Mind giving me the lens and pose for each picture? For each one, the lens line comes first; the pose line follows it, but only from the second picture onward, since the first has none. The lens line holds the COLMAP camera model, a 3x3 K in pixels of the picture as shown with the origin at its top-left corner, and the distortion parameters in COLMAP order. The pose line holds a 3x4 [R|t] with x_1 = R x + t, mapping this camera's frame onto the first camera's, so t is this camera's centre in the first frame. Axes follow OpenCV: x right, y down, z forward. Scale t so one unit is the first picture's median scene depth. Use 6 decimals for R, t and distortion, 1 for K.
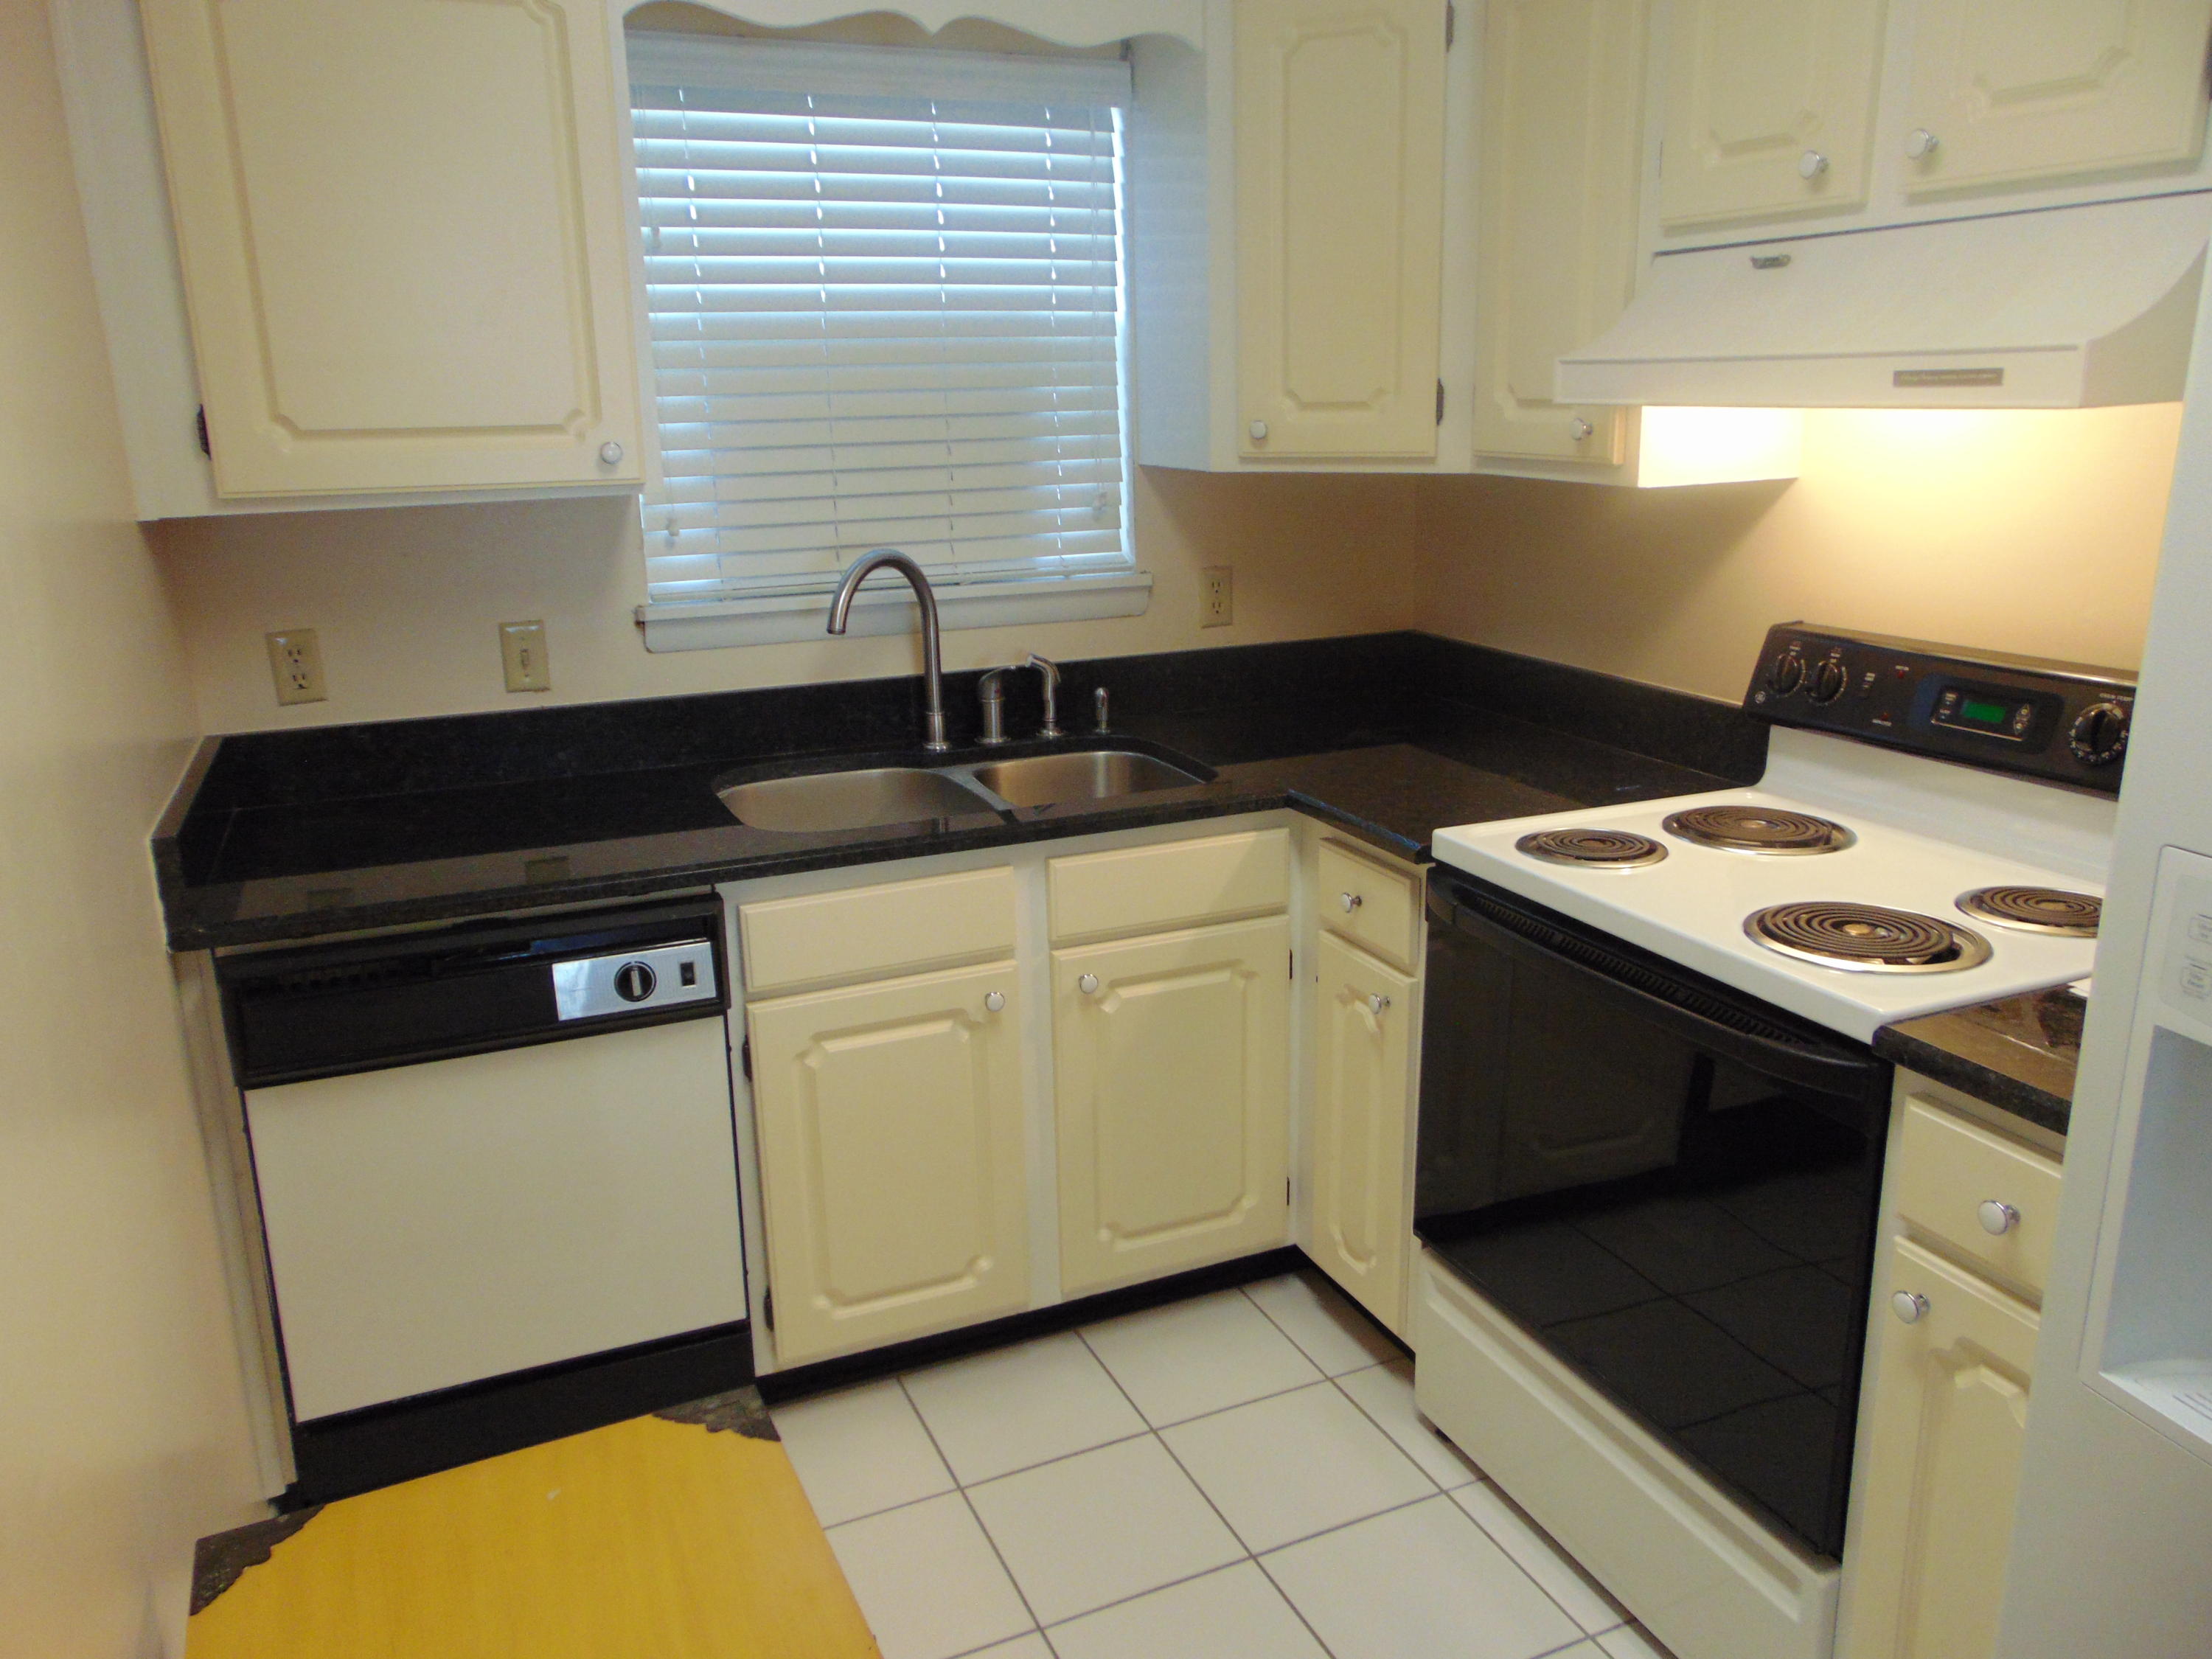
lens RADIAL K [[1655.2, 0, 1106.0], [0, 1655.2, 829.5], [0, 0, 1]] dist [-0.031847, 0.069025]
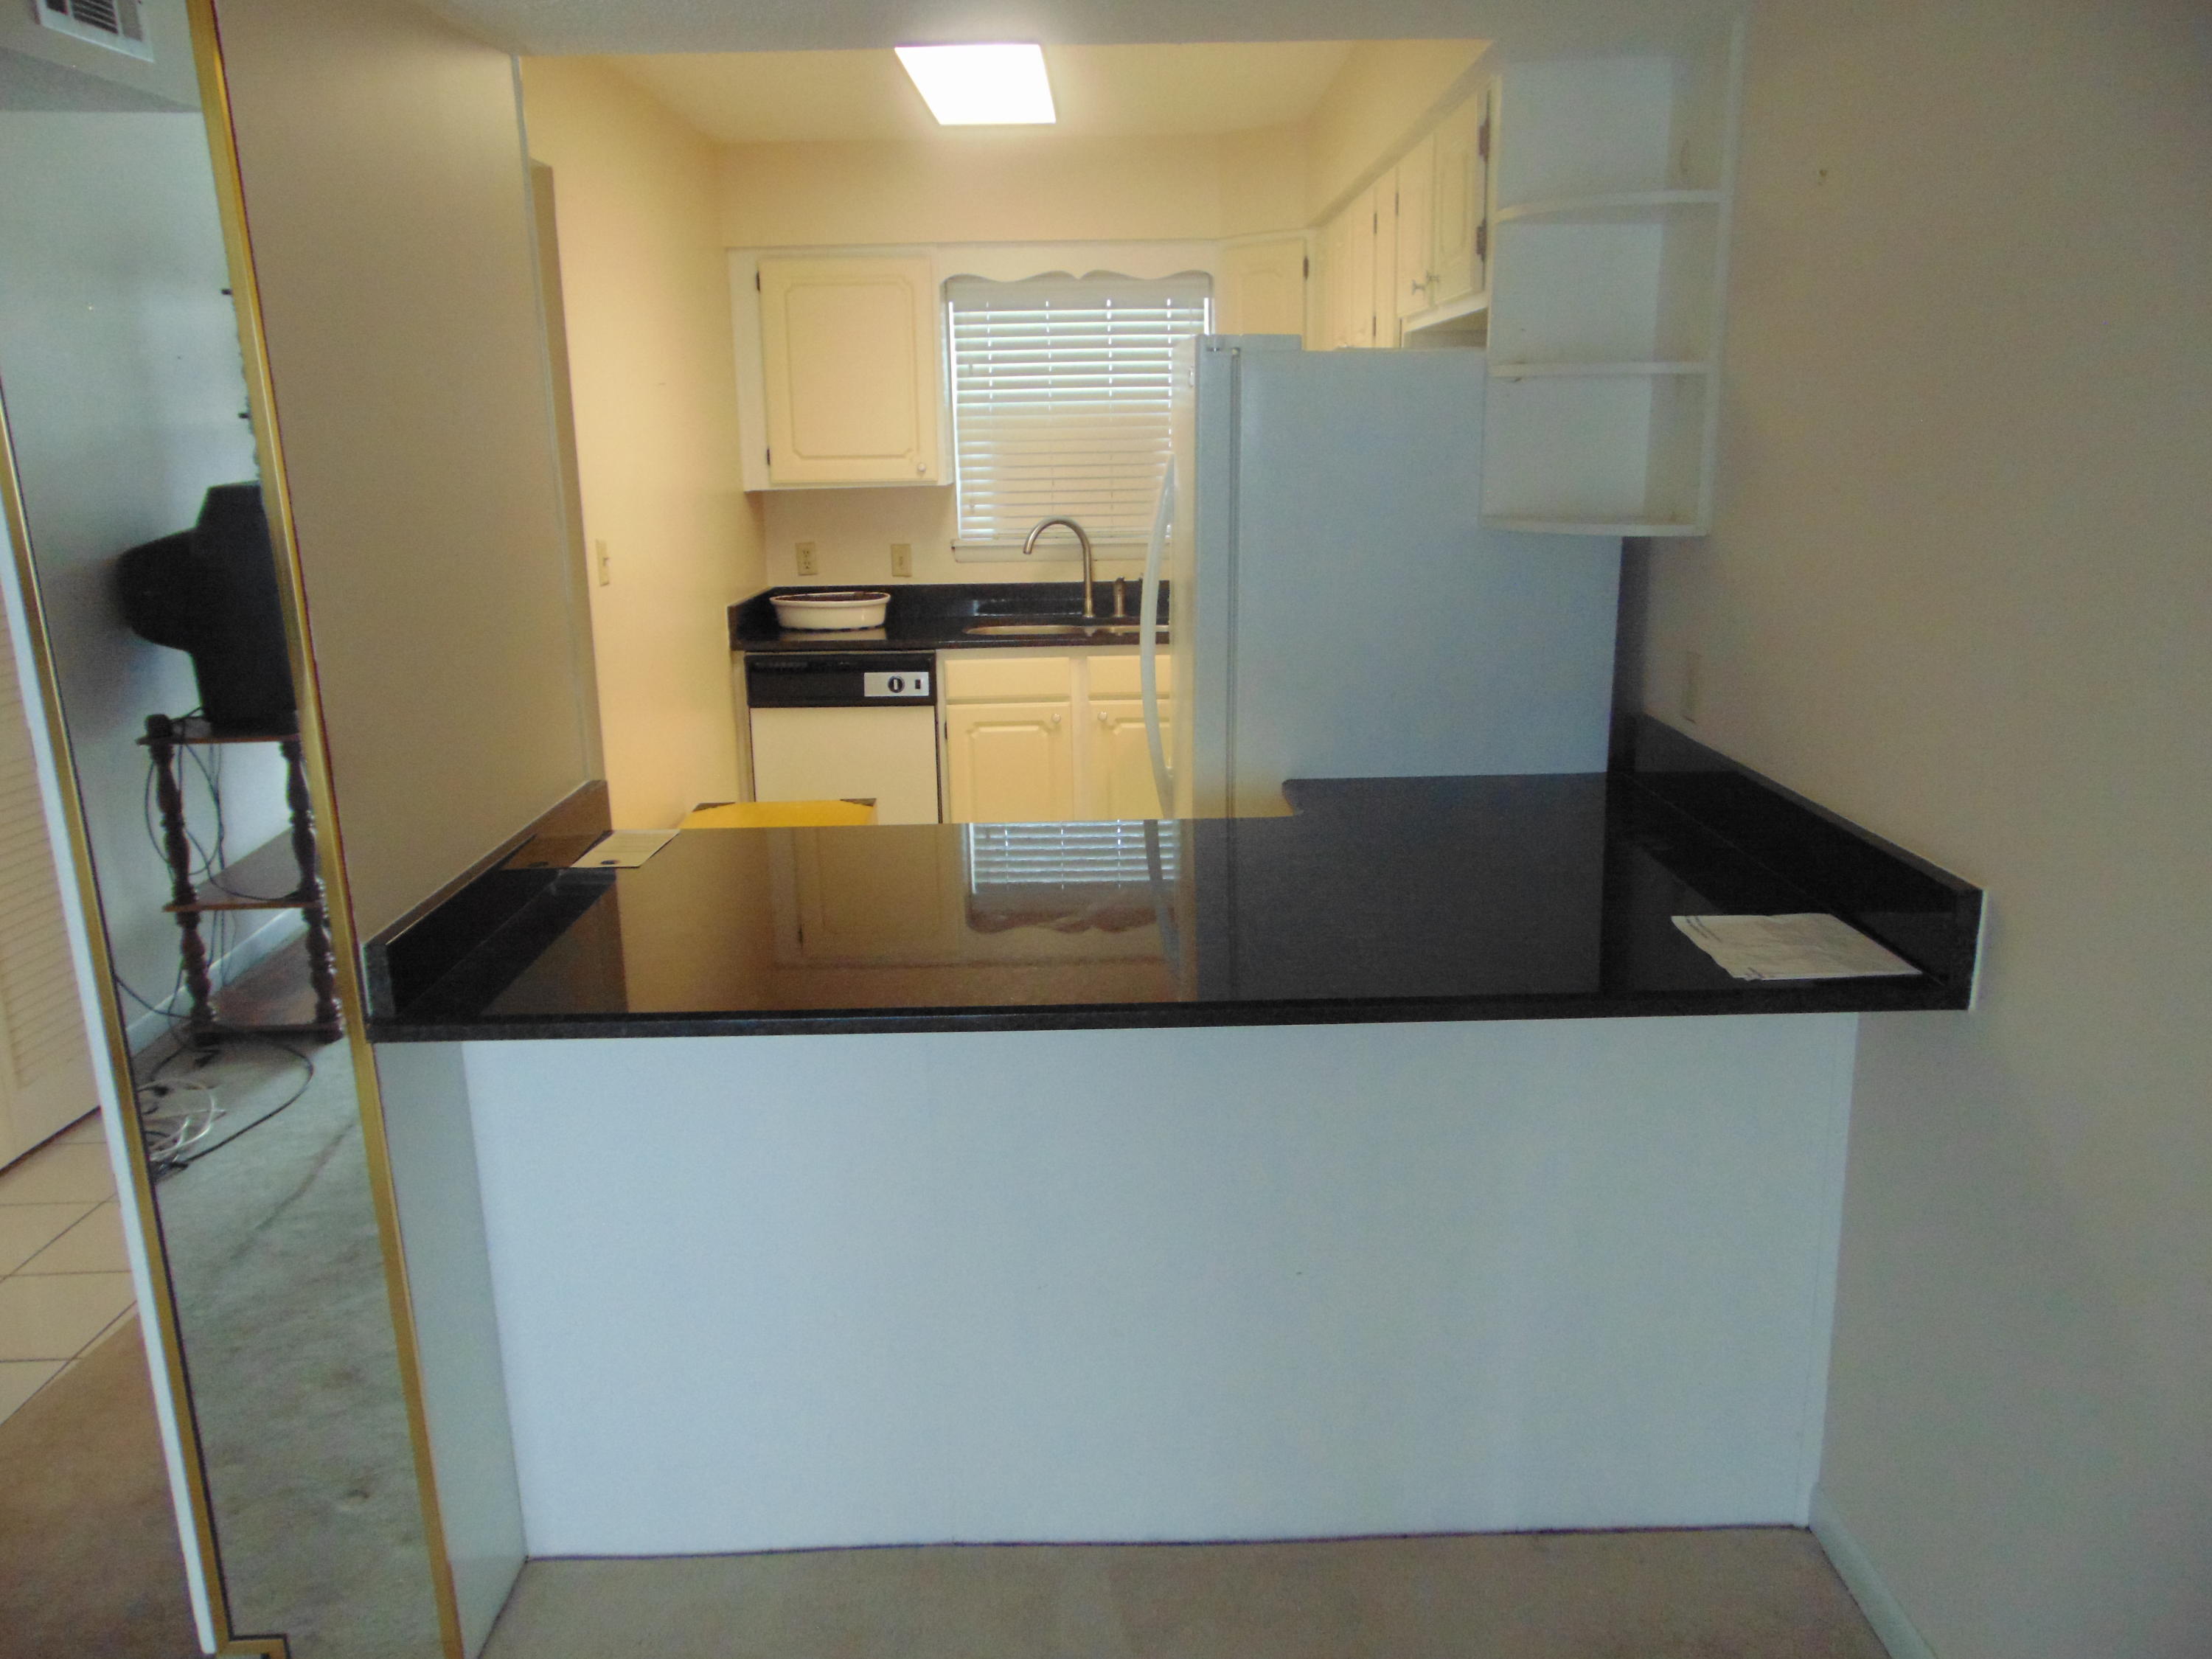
lens RADIAL K [[1655.2, 0, 1106.0], [0, 1655.2, 829.5], [0, 0, 1]] dist [-0.031847, 0.069025]
pose [[0.919805, 0.097025, -0.380191, 0.768013], [-0.104075, 0.994567, 0.002024, 0.218200], [0.378322, 0.037707, 0.924906, -0.911092]]
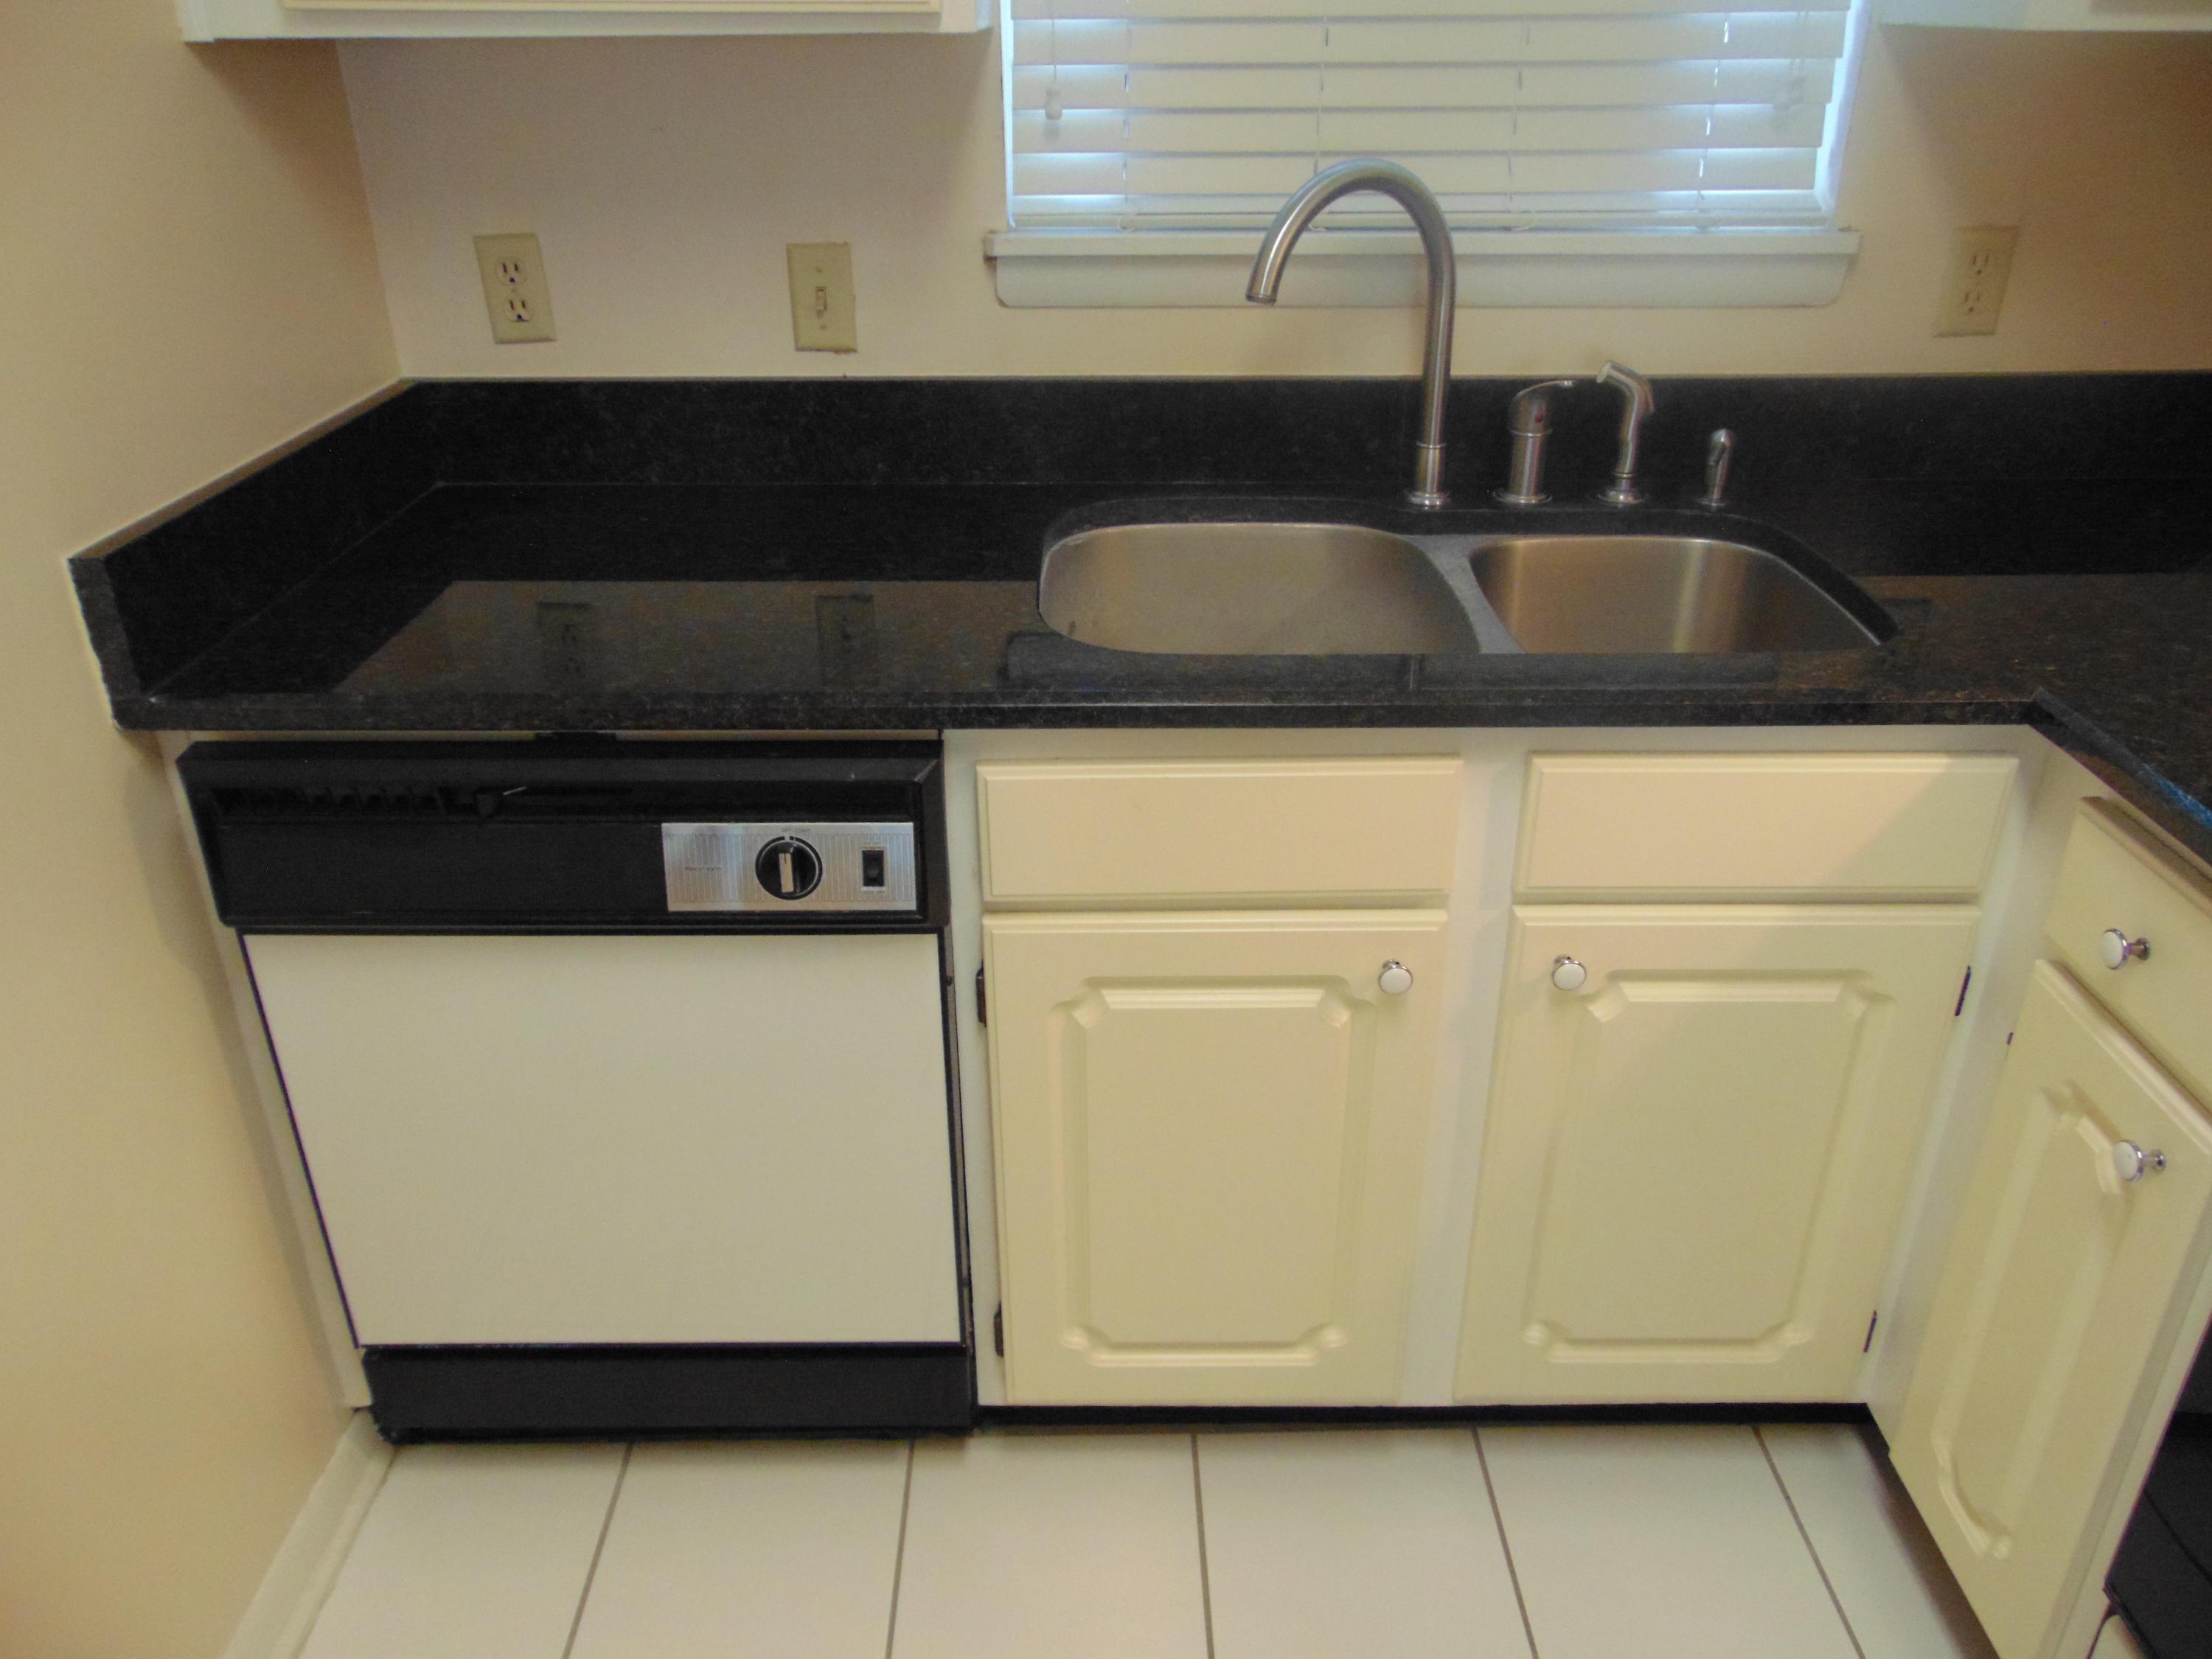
lens RADIAL K [[1655.2, 0, 1106.0], [0, 1655.2, 829.5], [0, 0, 1]] dist [-0.031847, 0.069025]
pose [[0.919484, 0.191612, -0.343269, 0.027069], [-0.116538, 0.966780, 0.227496, -0.062618], [0.375457, -0.169175, 0.911269, 0.397817]]
